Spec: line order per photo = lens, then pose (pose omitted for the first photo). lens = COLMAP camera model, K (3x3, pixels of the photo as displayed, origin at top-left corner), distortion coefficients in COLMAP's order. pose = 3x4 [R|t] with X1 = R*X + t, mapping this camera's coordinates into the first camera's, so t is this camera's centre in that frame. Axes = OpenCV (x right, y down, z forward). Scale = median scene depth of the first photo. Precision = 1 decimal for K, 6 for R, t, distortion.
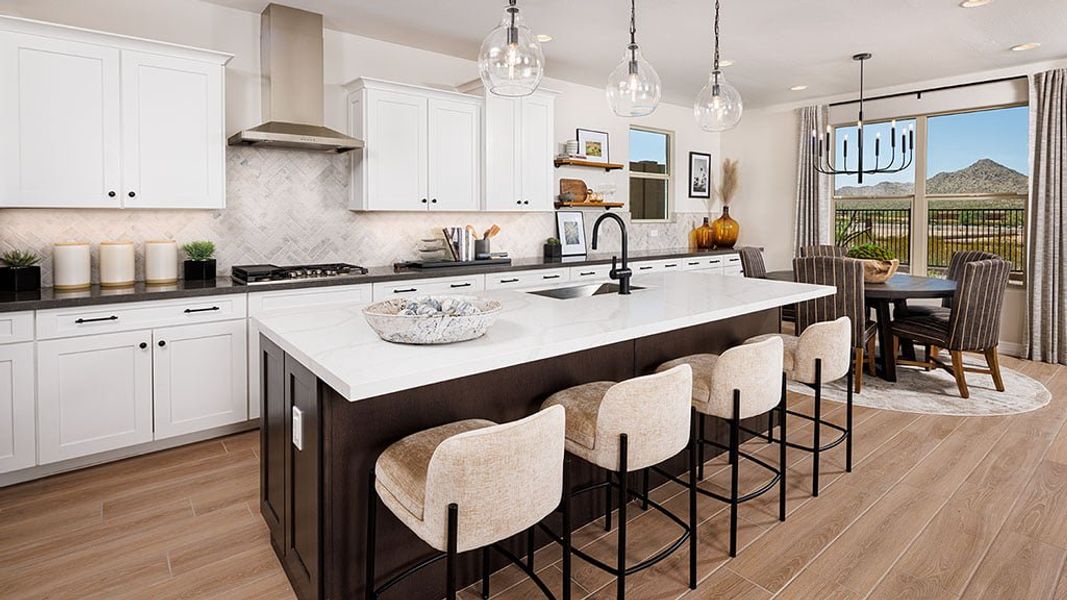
lens RADIAL K [[528.0, 0, 528.3], [0, 528.0, 284.0], [0, 0, 1]] dist [0.000452, 0.000568]
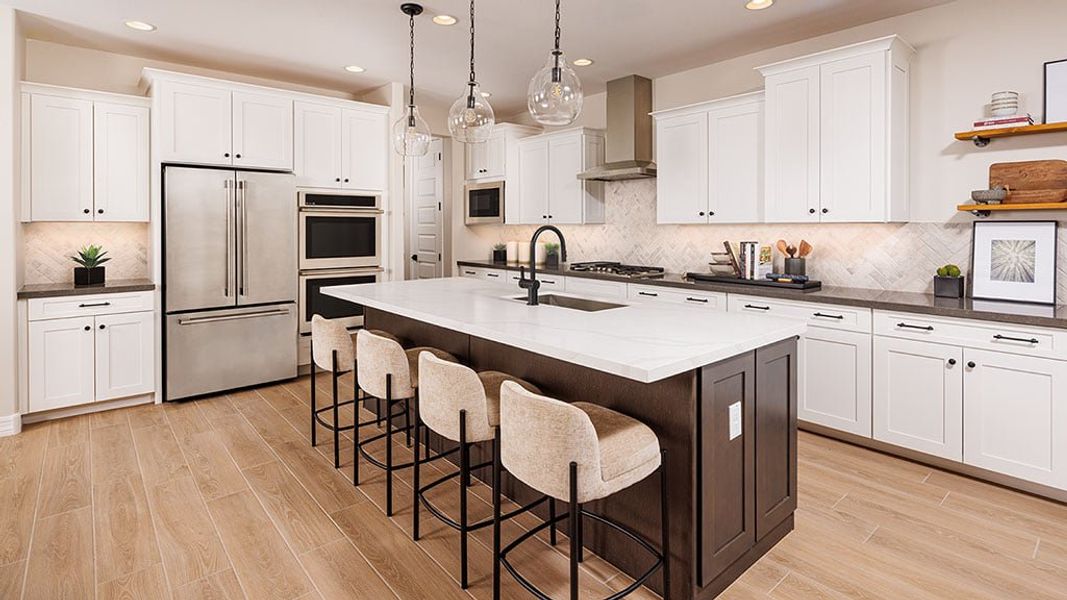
lens RADIAL K [[567.8, 0, 562.2], [0, 567.8, 298.4], [0, 0, 1]] dist [-0.000900, -0.000084]
pose [[0.018784, 0.121929, -0.992361, 1.135785], [-0.130706, 0.984318, 0.118467, -0.115448], [0.991243, 0.127482, 0.034427, 0.906943]]
